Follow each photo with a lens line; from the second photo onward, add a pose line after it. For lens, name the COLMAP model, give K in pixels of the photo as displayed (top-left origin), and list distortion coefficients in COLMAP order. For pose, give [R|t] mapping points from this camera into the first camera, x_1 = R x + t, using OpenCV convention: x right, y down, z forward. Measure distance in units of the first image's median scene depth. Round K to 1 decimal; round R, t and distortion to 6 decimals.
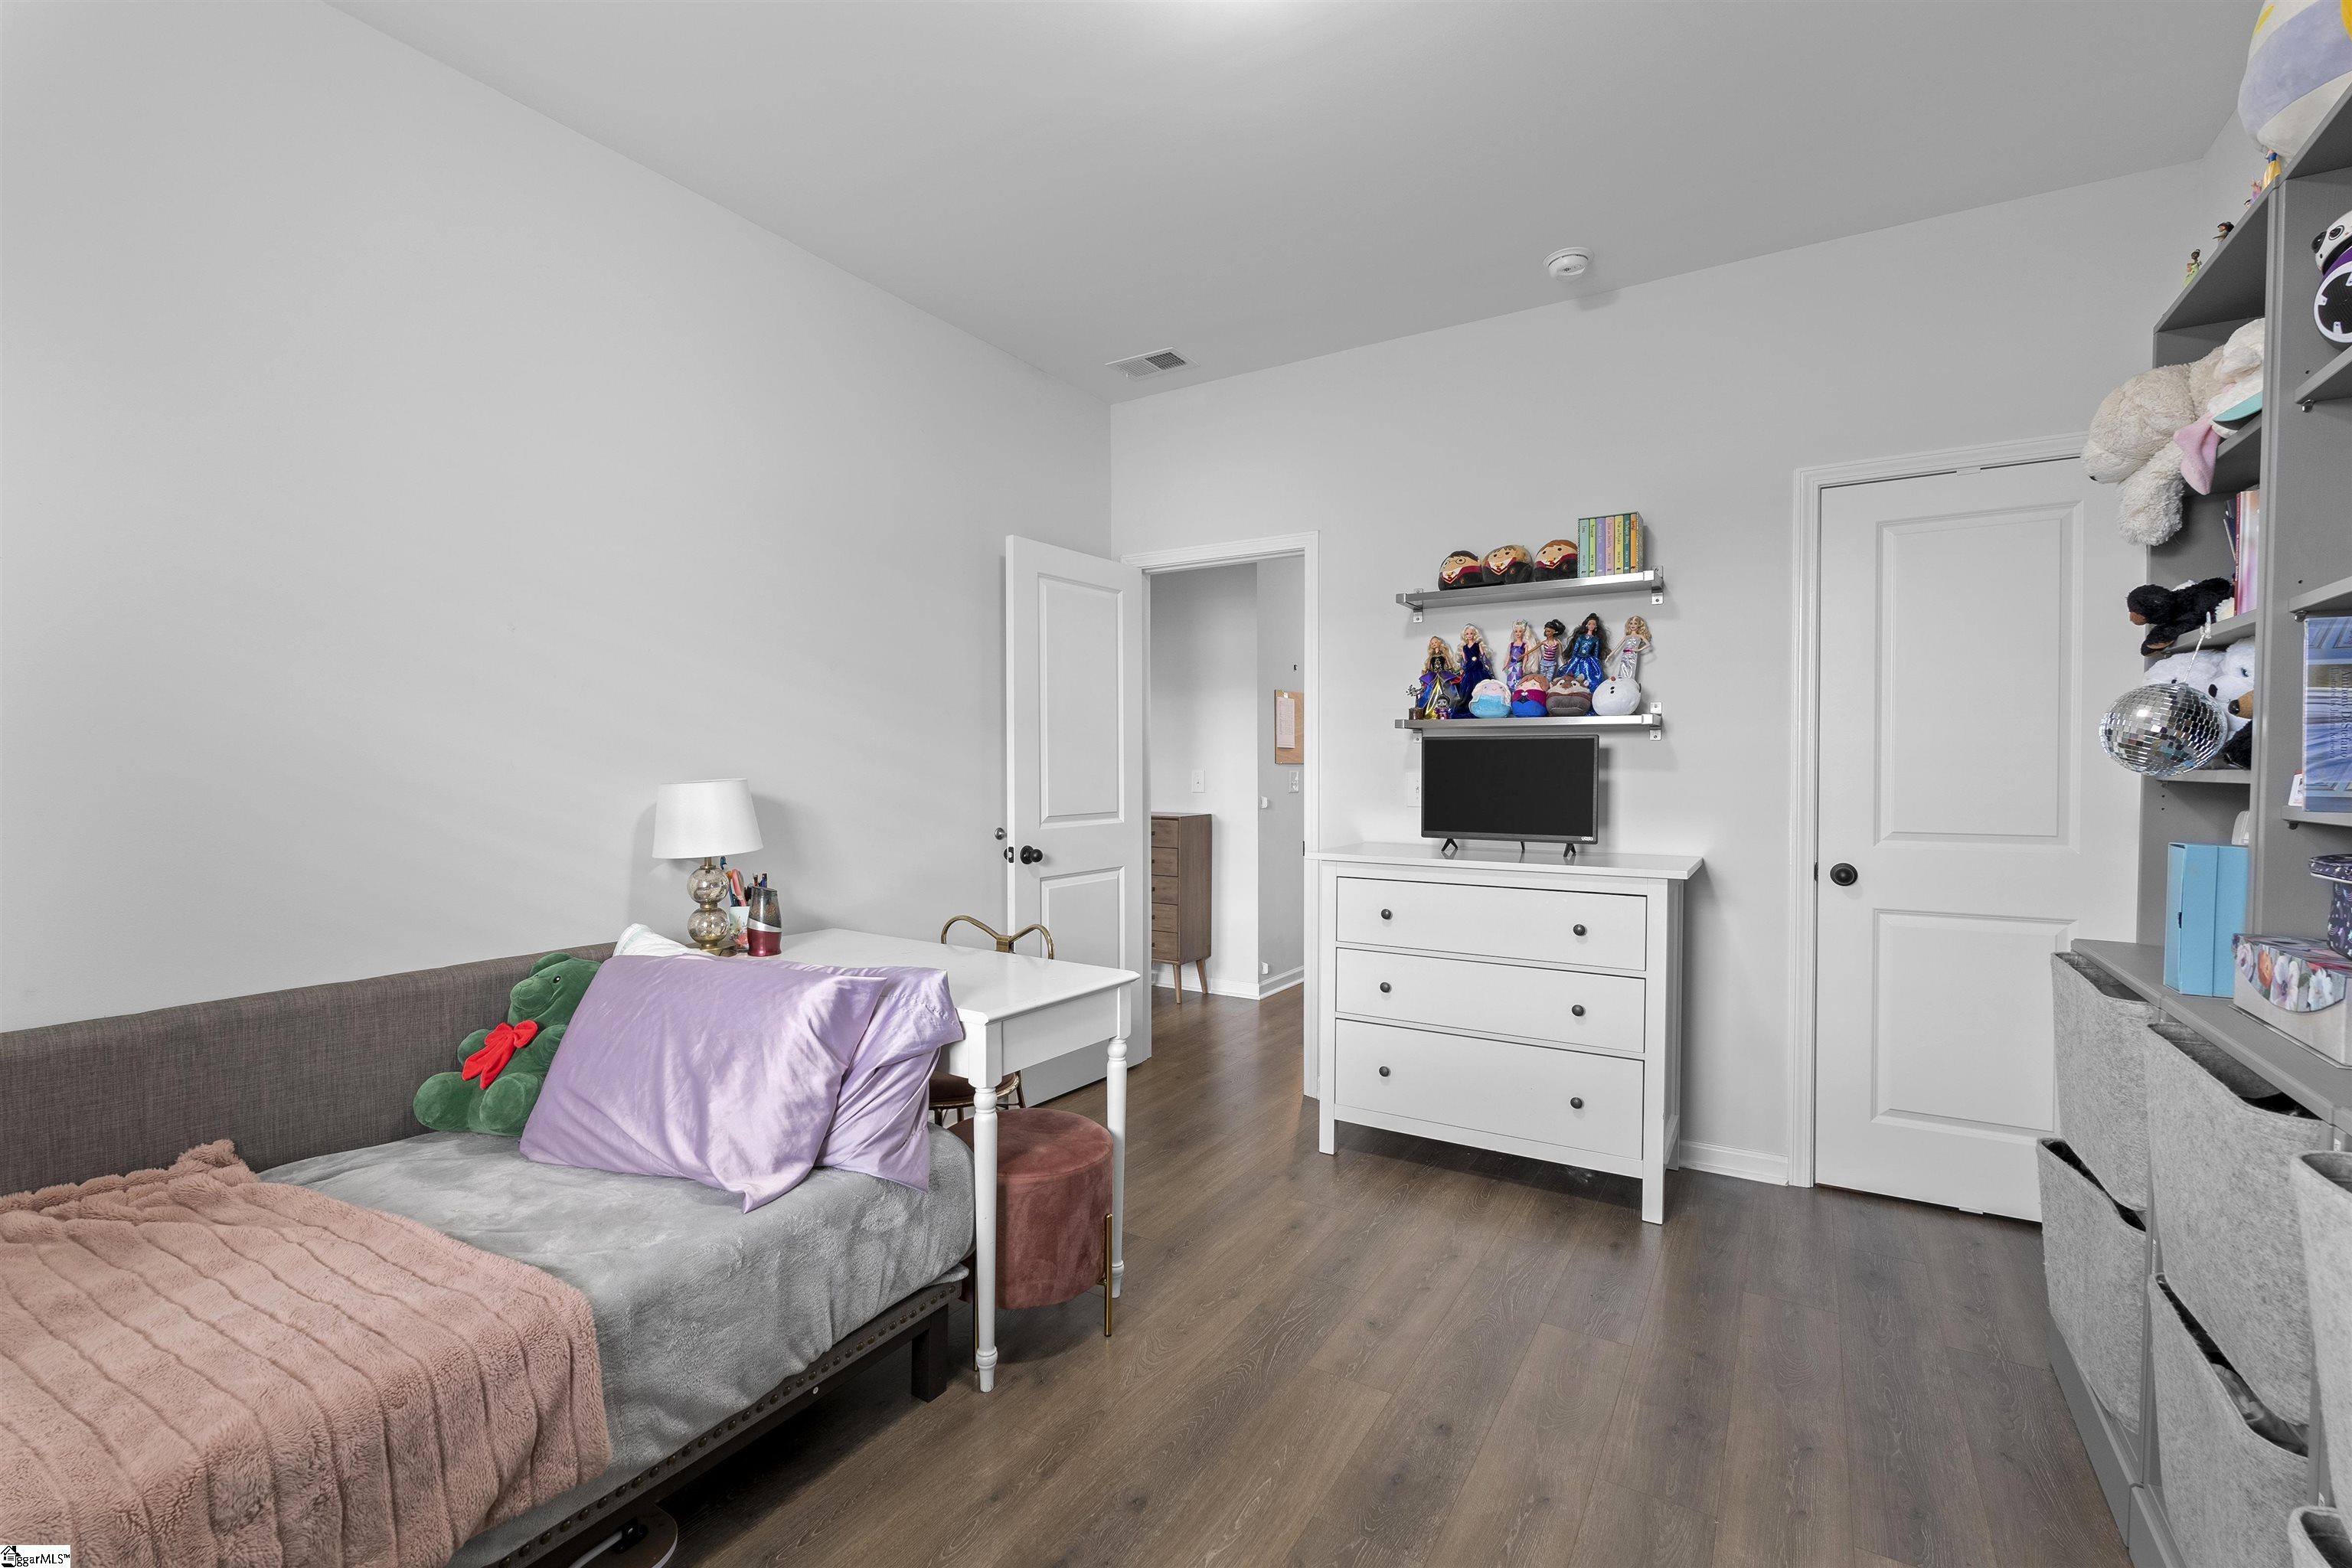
lens RADIAL K [[1020.0, 0, 1176.0], [0, 1020.0, 784.0], [0, 0, 1]] dist [-0.004234, -0.000301]
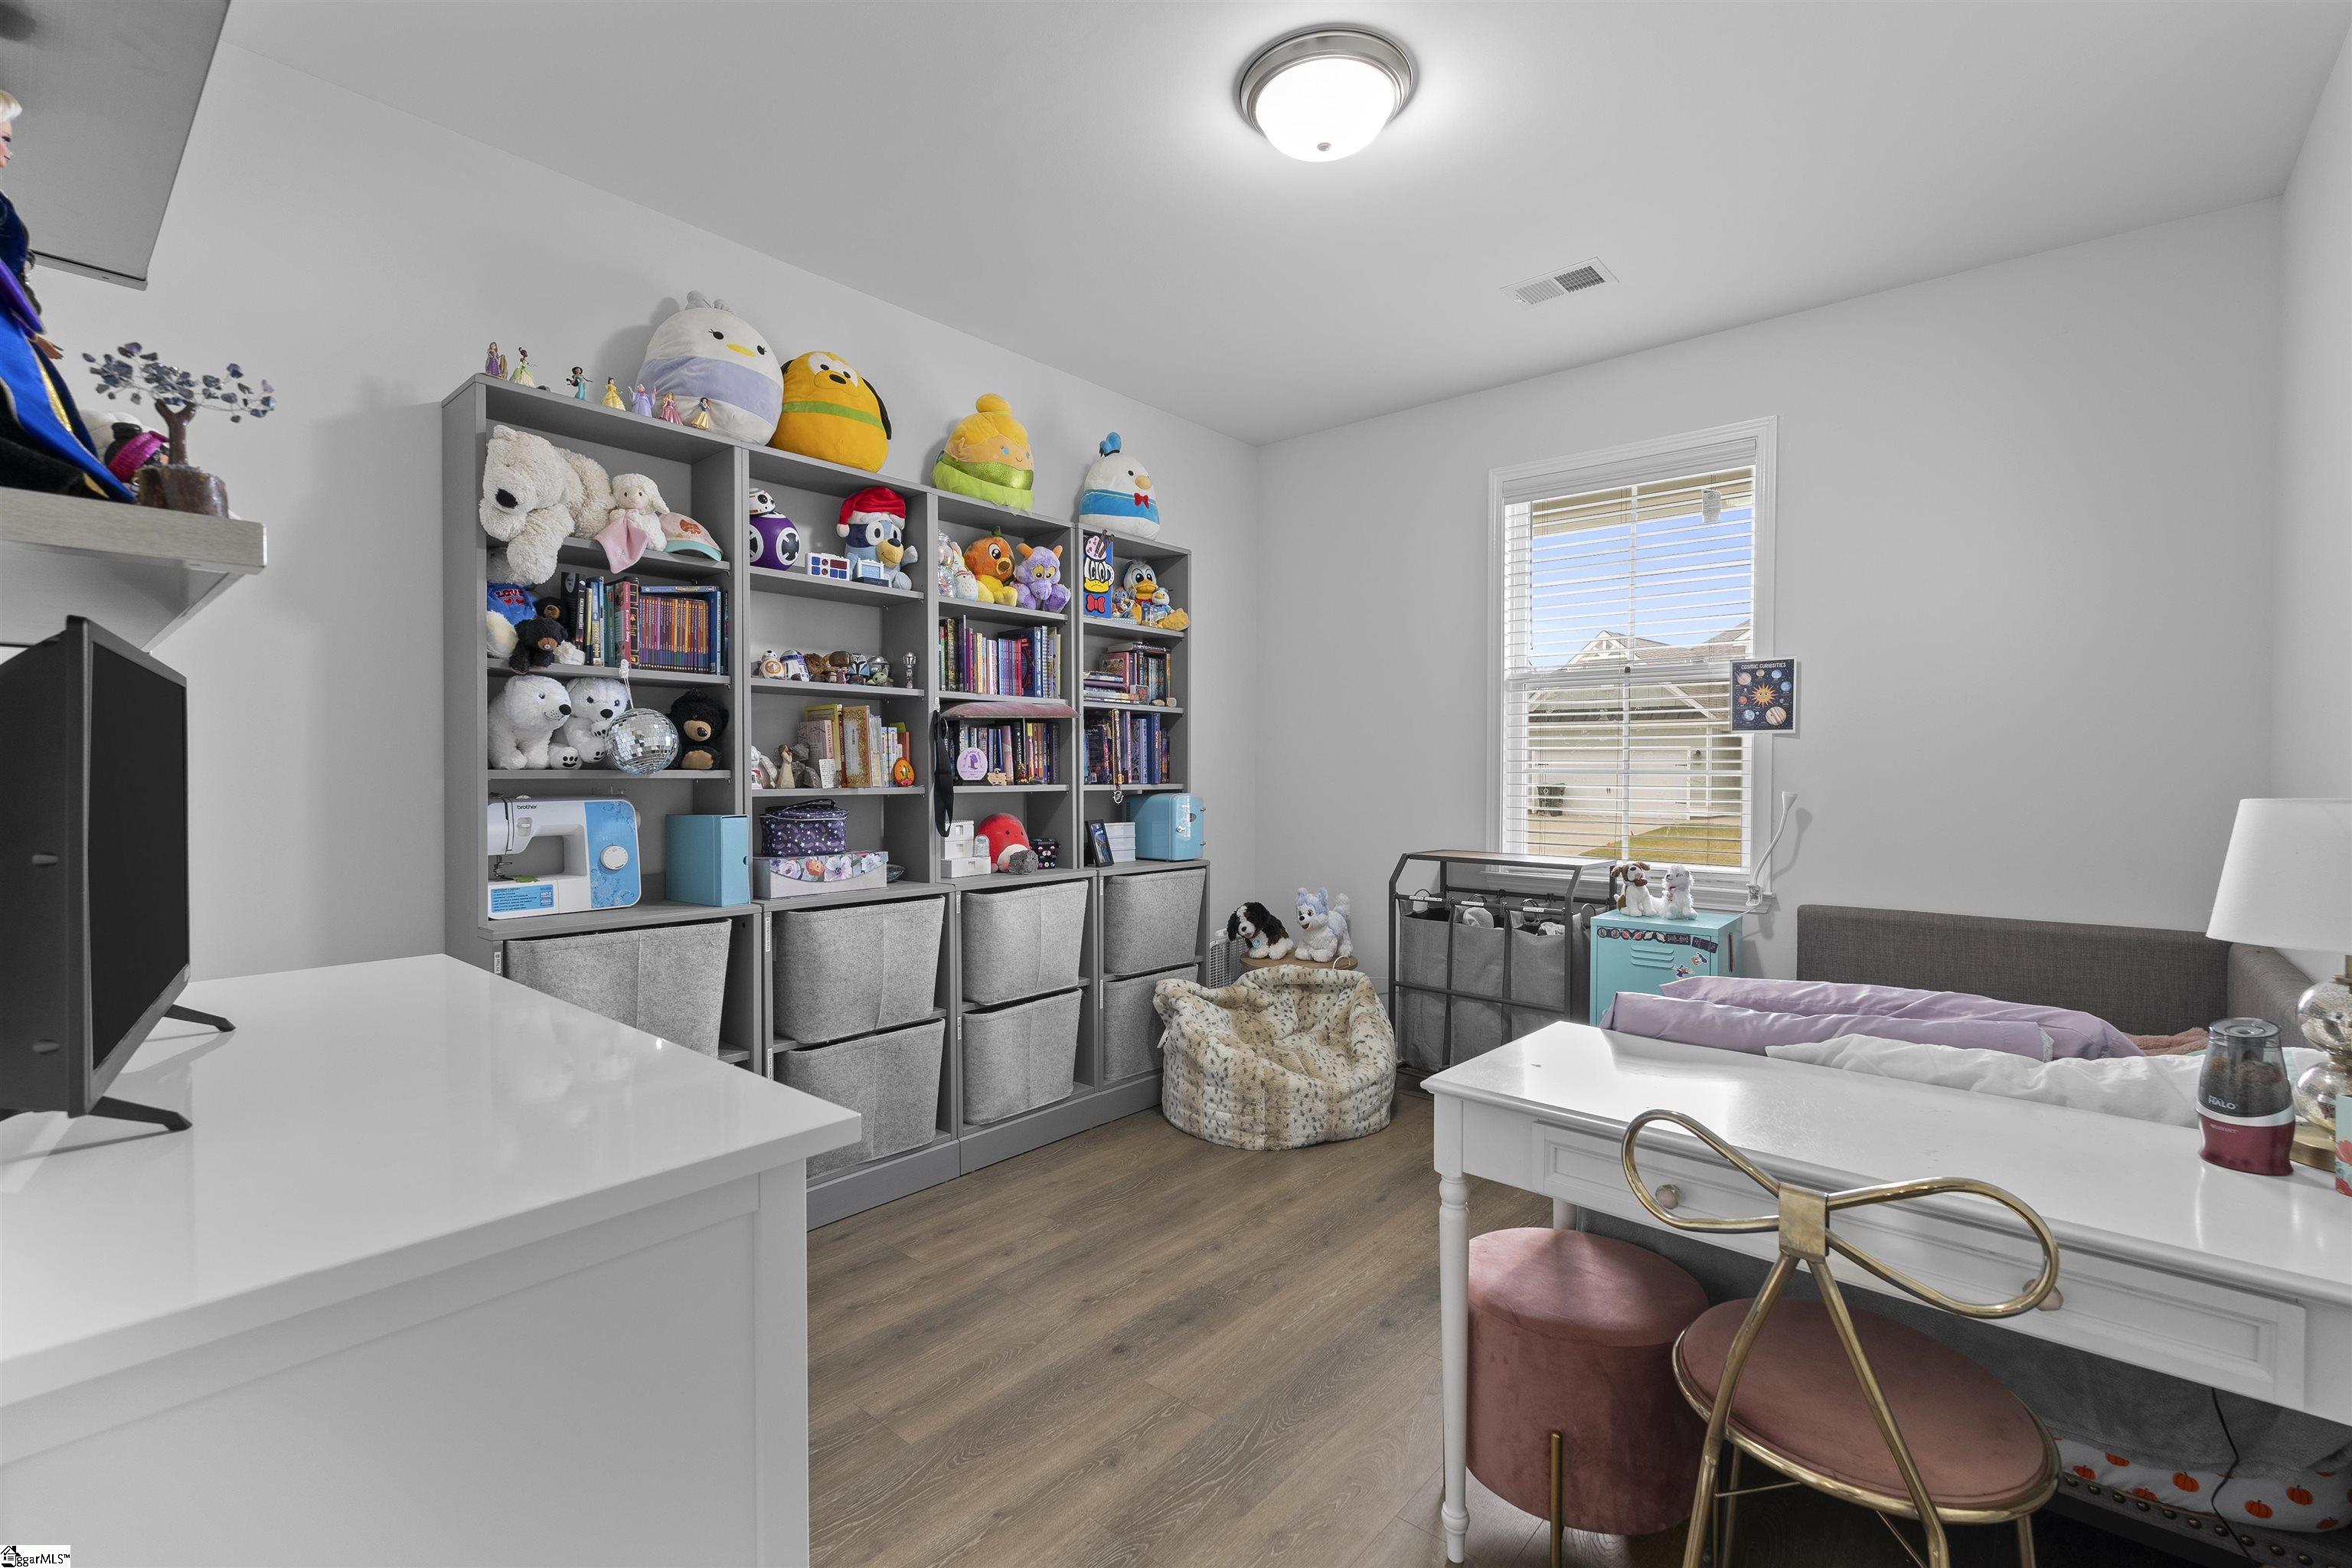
lens RADIAL K [[1020.0, 0, 1176.0], [0, 1020.0, 784.0], [0, 0, 1]] dist [-0.004234, -0.000301]
pose [[-0.986807, -0.004468, 0.161838, 0.019367], [0.000383, 0.999552, 0.029934, -0.038365], [-0.161900, 0.029601, -0.986363, 2.181246]]
